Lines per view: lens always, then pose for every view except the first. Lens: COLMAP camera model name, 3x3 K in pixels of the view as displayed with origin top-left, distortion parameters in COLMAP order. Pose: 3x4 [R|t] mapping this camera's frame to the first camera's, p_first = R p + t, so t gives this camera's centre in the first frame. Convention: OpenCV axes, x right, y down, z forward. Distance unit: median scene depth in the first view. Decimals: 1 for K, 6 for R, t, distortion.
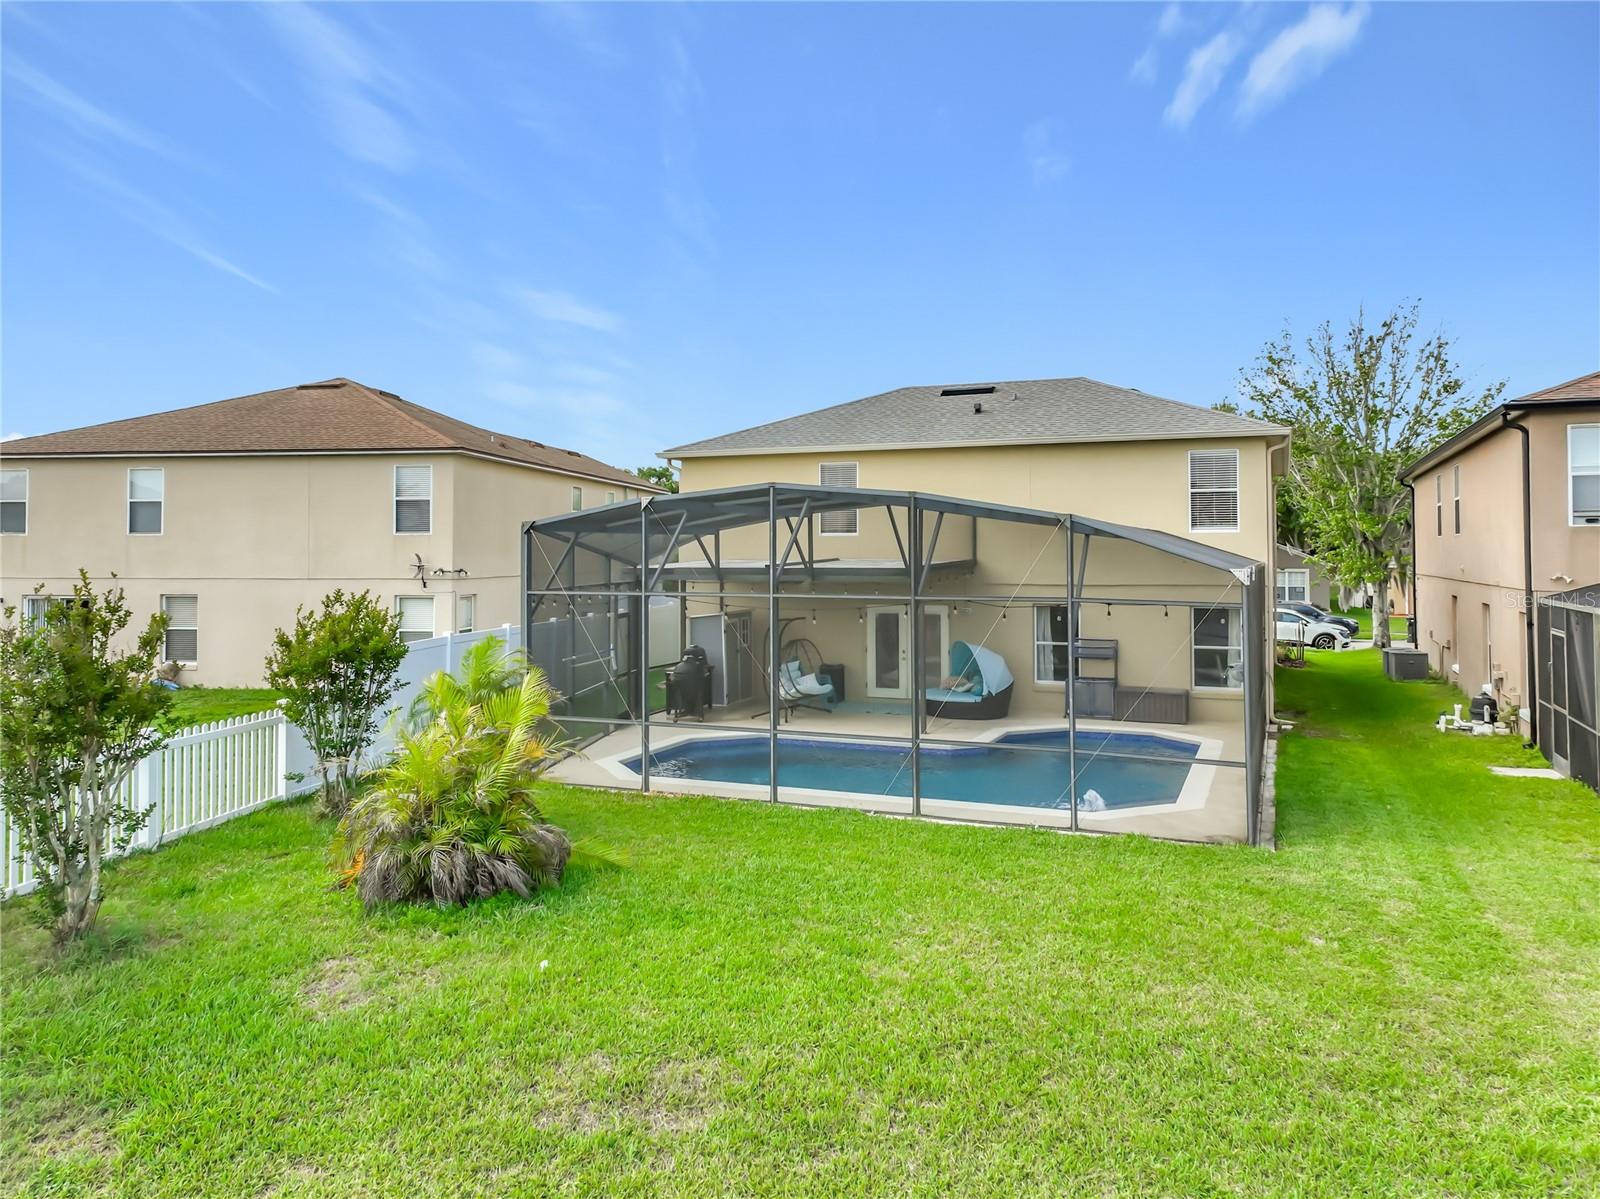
lens RADIAL K [[1120.9, 0, 865.5], [0, 1120.9, 536.2], [0, 0, 1]] dist [0.002925, 0.000961]
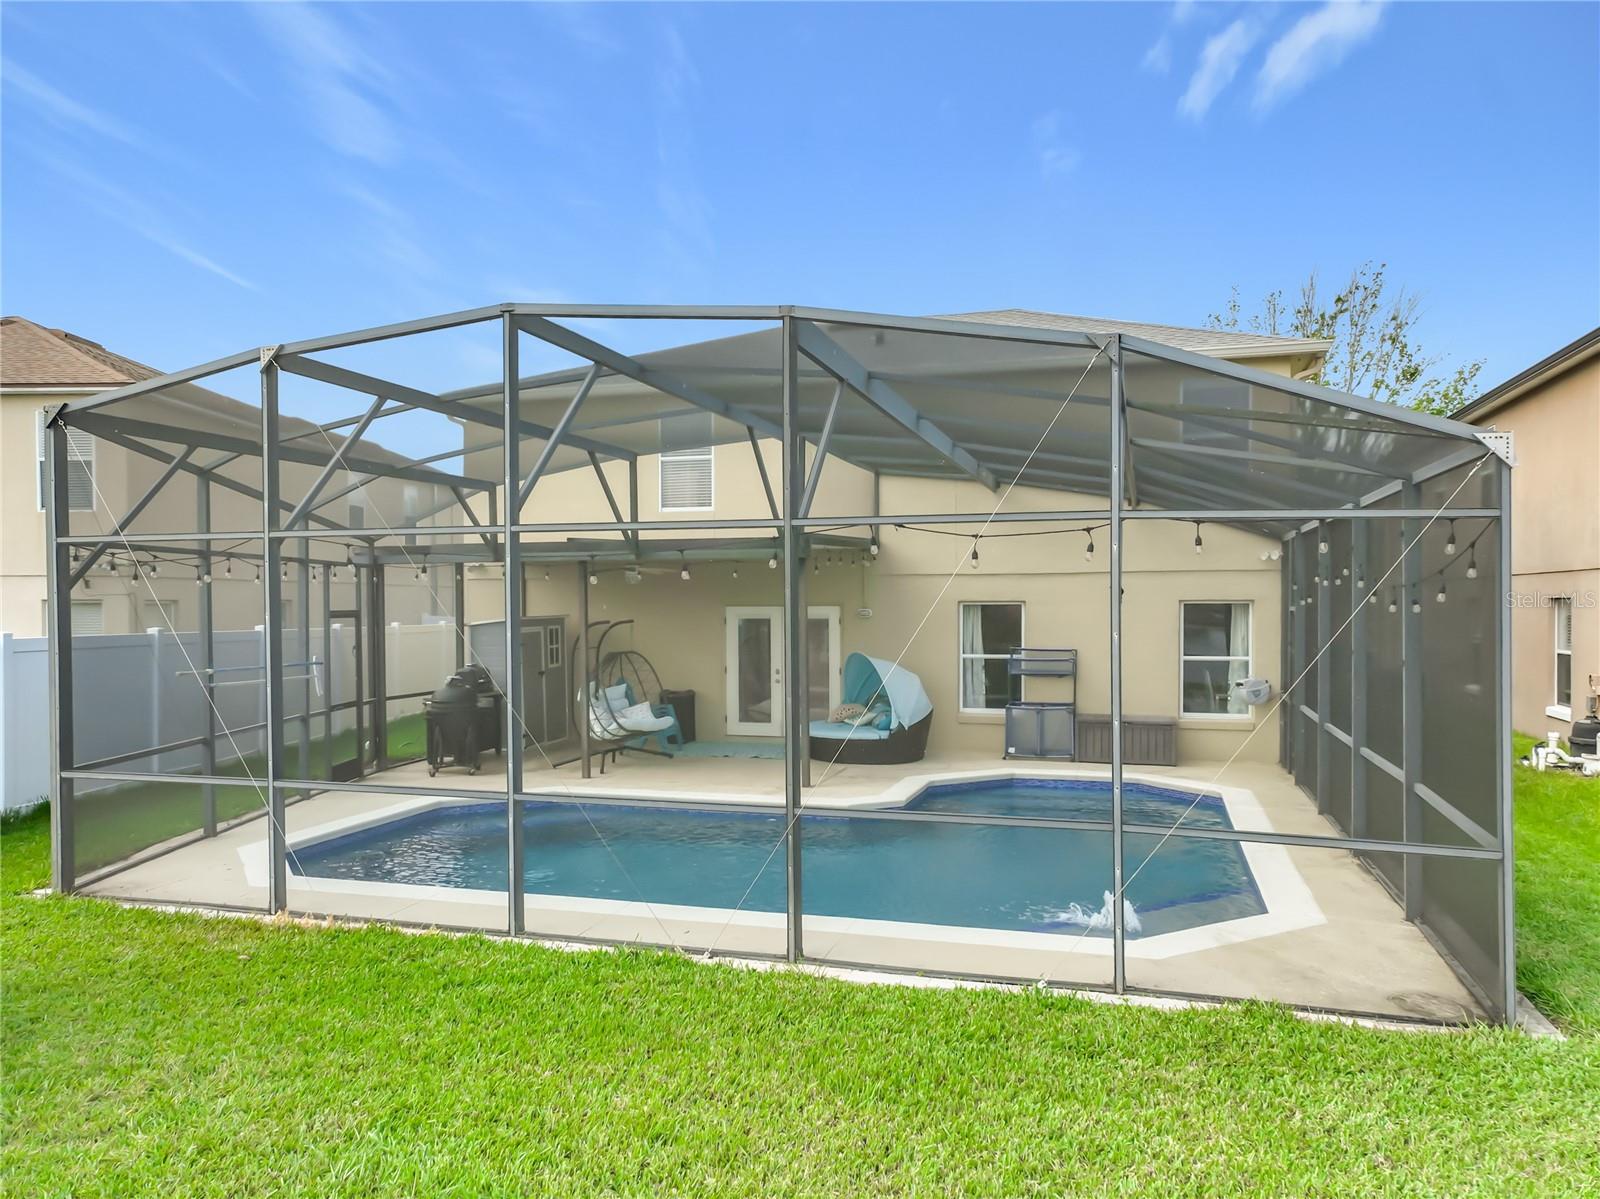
lens RADIAL K [[1100.7, 0, 860.5], [0, 1100.7, 603.4], [0, 0, 1]] dist [0.006500, 0.003889]
pose [[0.994630, -0.001616, 0.103486, 0.015457], [-0.000116, 0.999860, 0.016733, 0.052862], [-0.103499, -0.016655, 0.994490, 0.326697]]
